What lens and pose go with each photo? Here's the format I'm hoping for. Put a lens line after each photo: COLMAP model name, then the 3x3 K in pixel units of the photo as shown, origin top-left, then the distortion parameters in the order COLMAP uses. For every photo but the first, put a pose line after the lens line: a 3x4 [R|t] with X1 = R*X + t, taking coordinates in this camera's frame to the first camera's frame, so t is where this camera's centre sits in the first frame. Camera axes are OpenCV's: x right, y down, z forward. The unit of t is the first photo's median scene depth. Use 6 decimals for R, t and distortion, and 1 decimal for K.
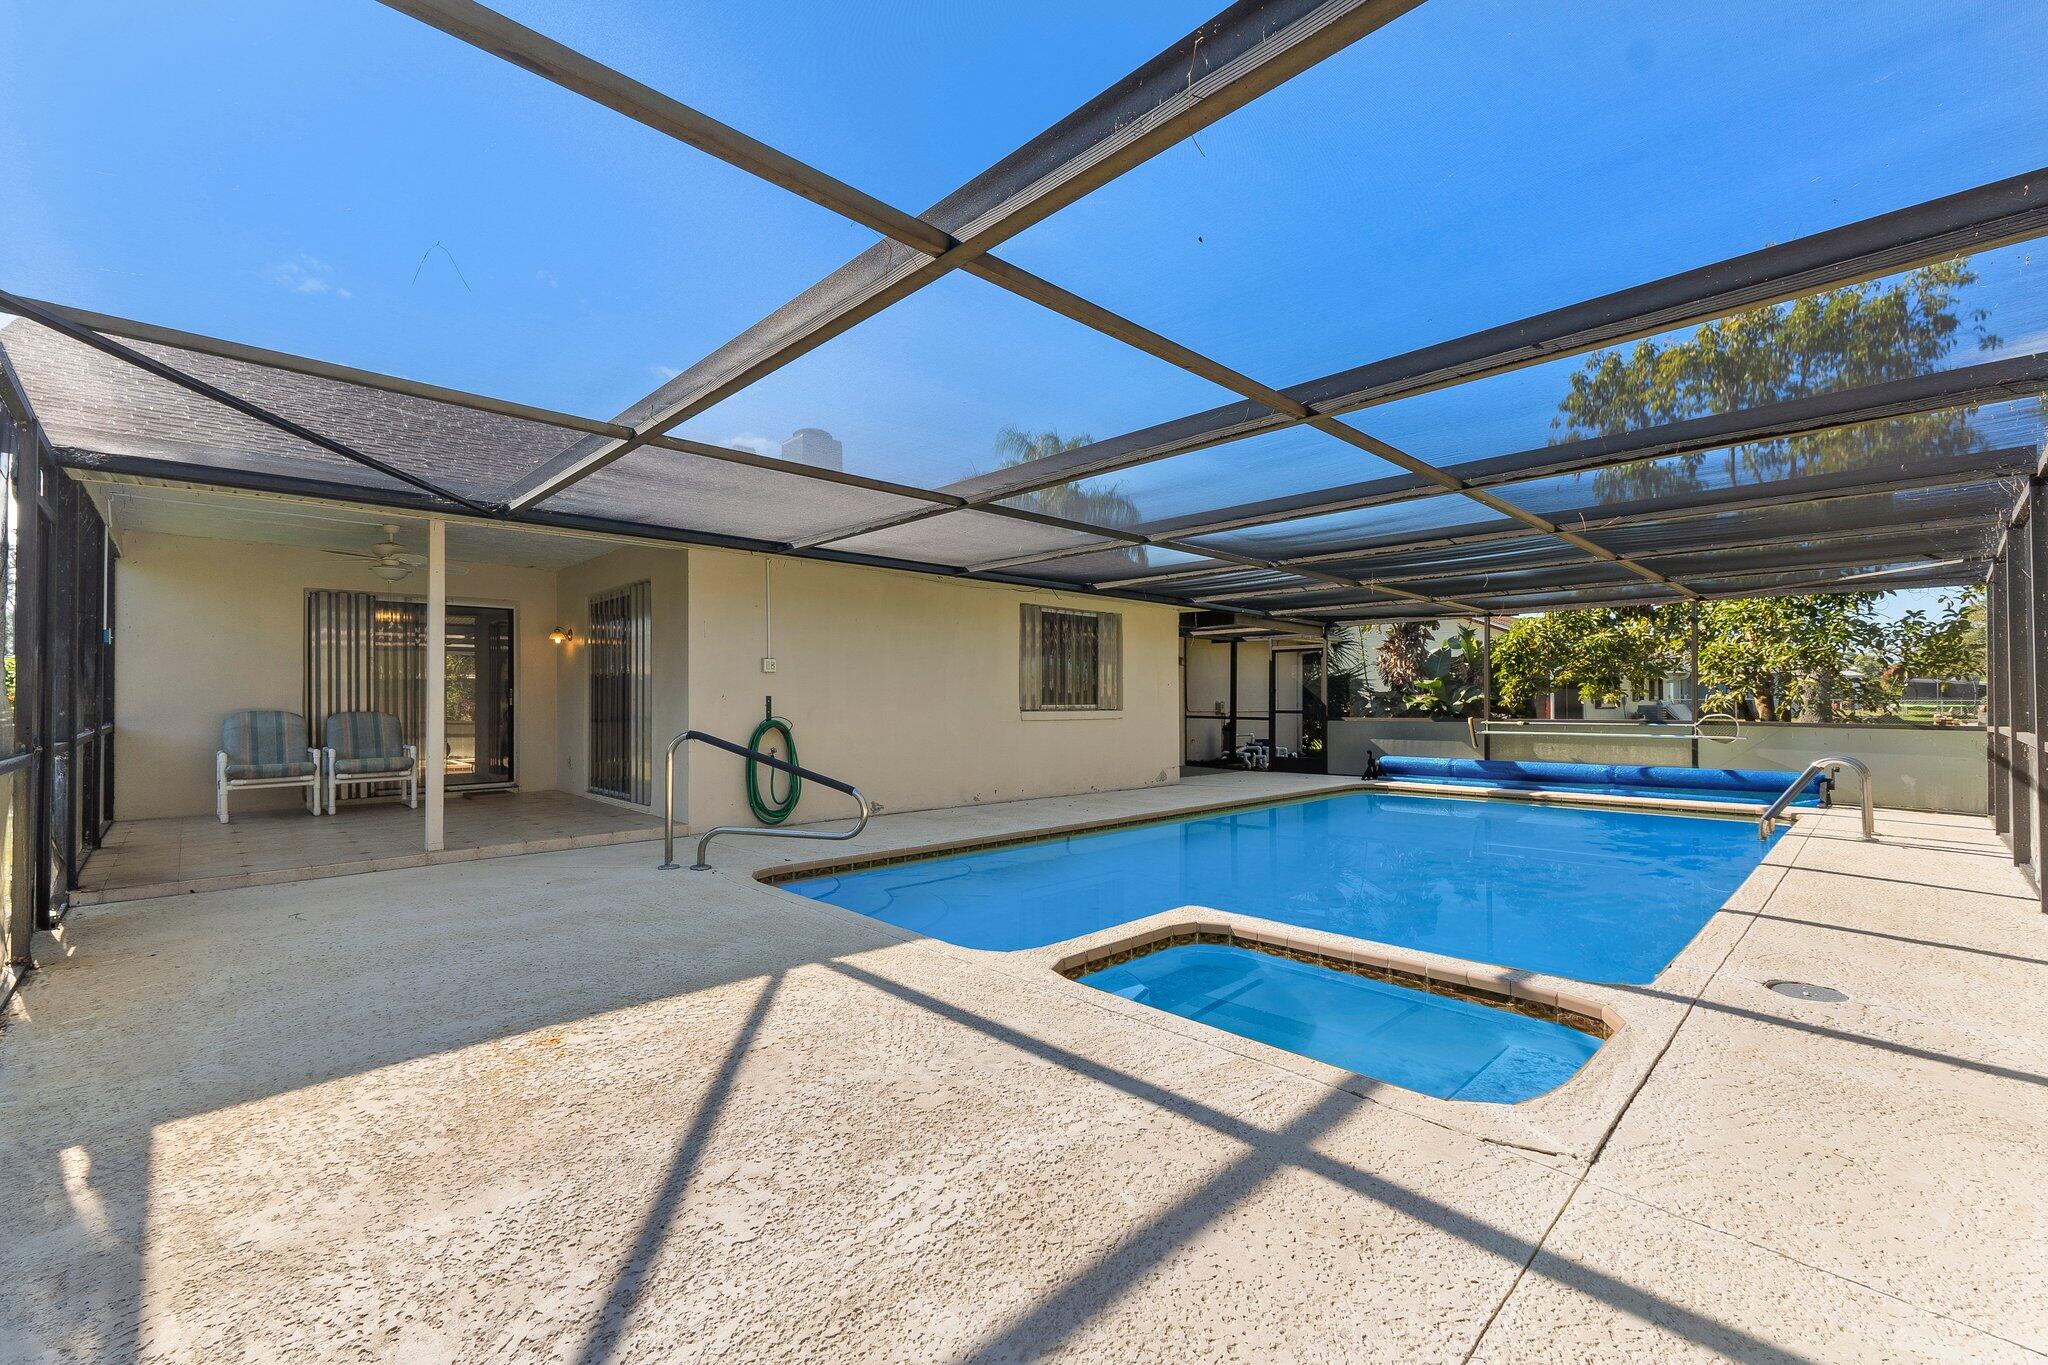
lens RADIAL K [[860.5, 0, 1028.4], [0, 860.5, 700.5], [0, 0, 1]] dist [0.004995, 0.000134]
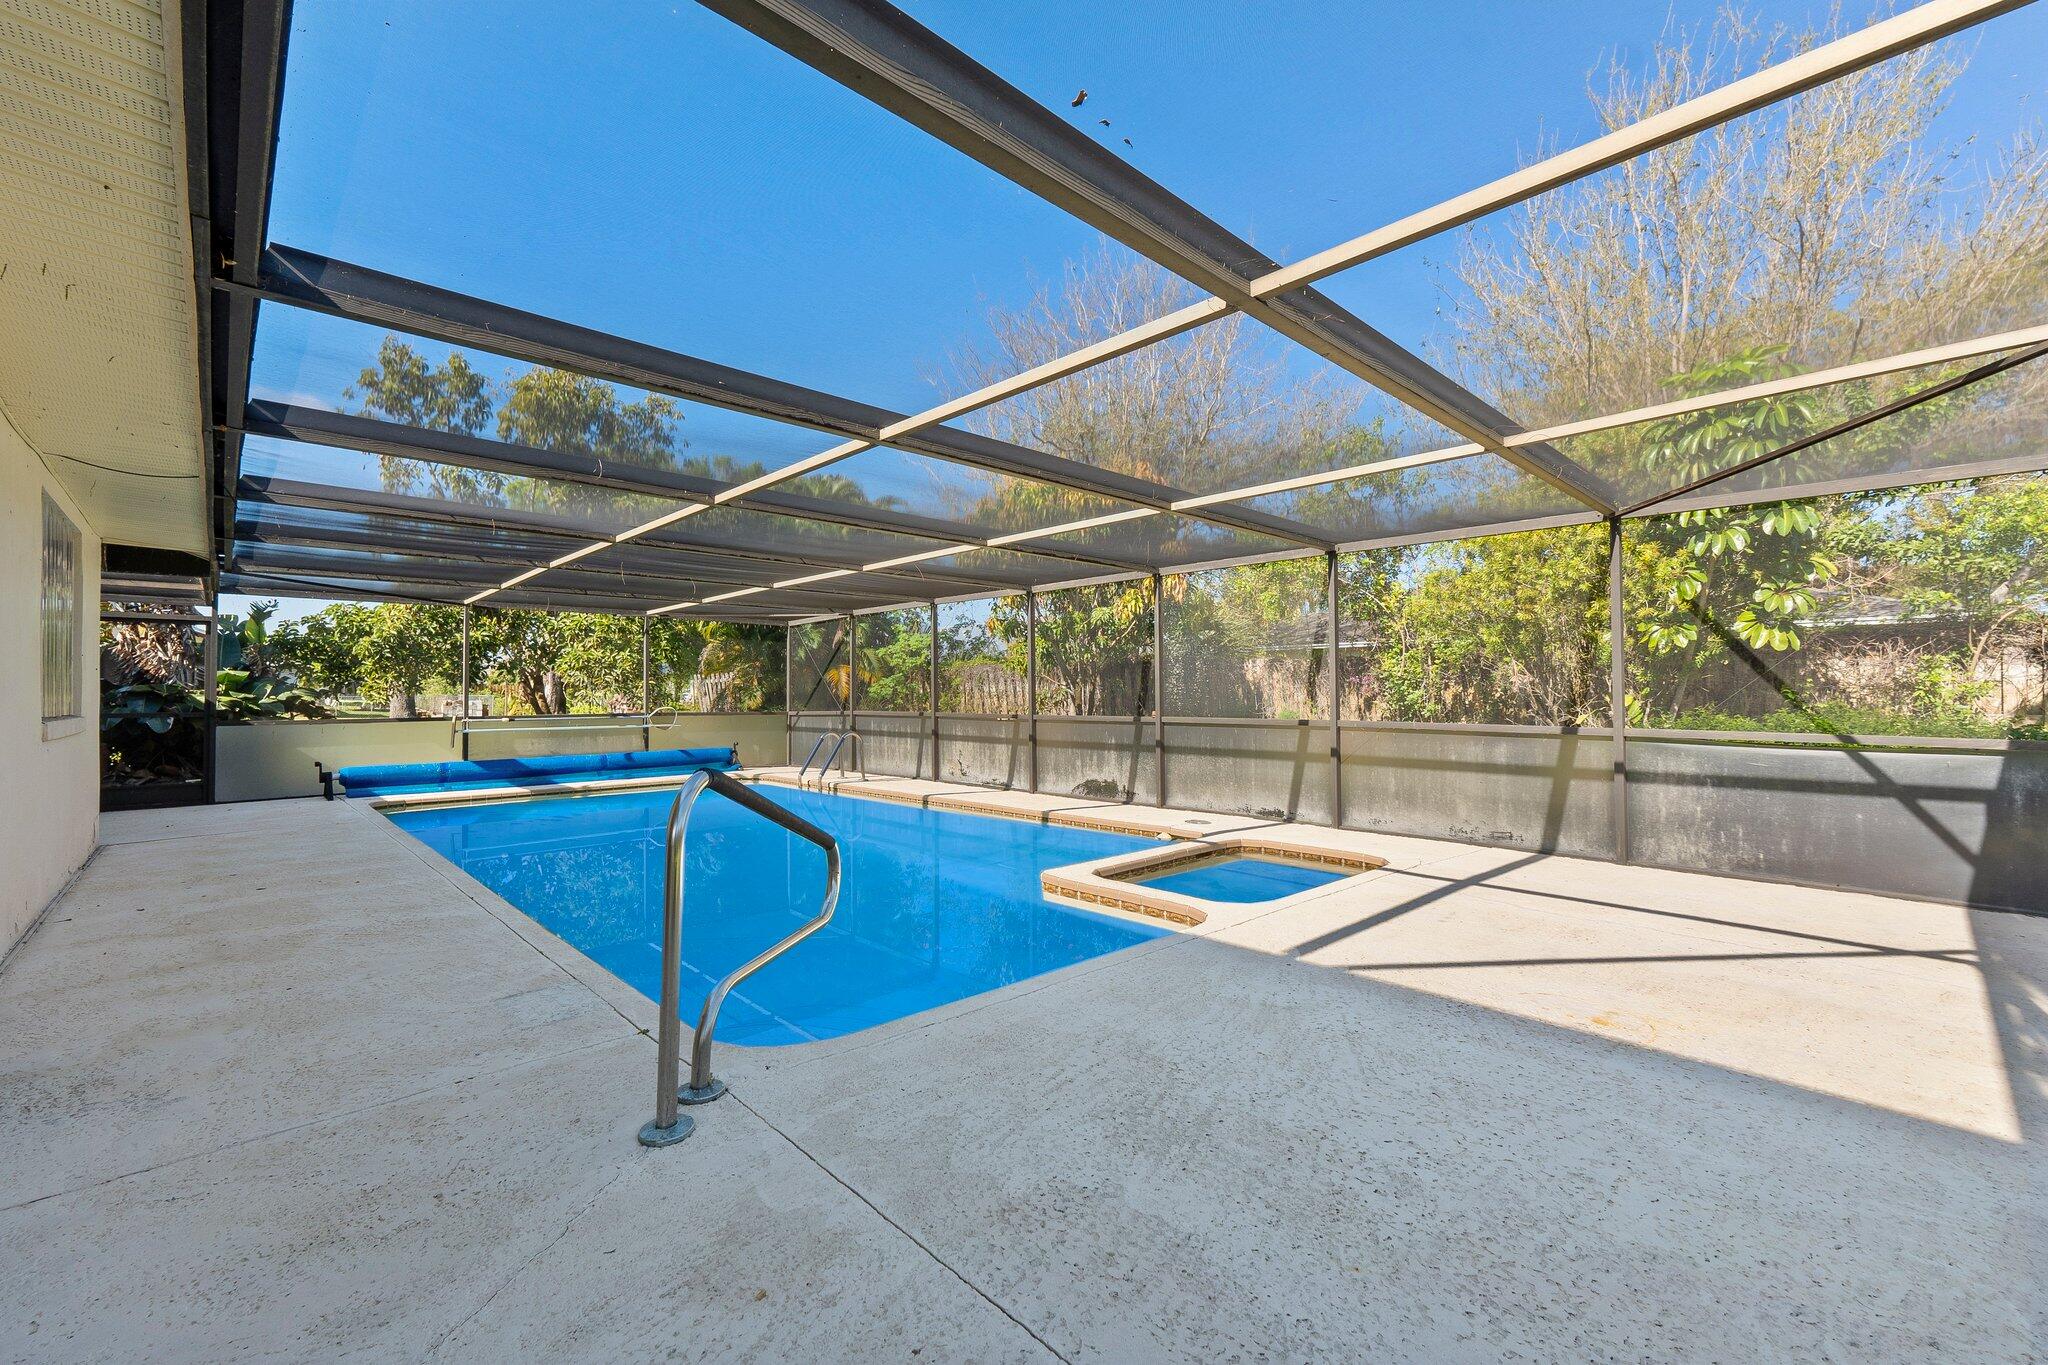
lens RADIAL K [[860.5, 0, 984.3], [0, 860.5, 690.2], [0, 0, 1]] dist [0.004995, 0.000134]
pose [[0.032506, 0.006149, 0.999453, -1.195681], [-0.000096, 0.999981, -0.006149, -0.003217], [-0.999472, 0.000104, 0.032506, 1.259313]]
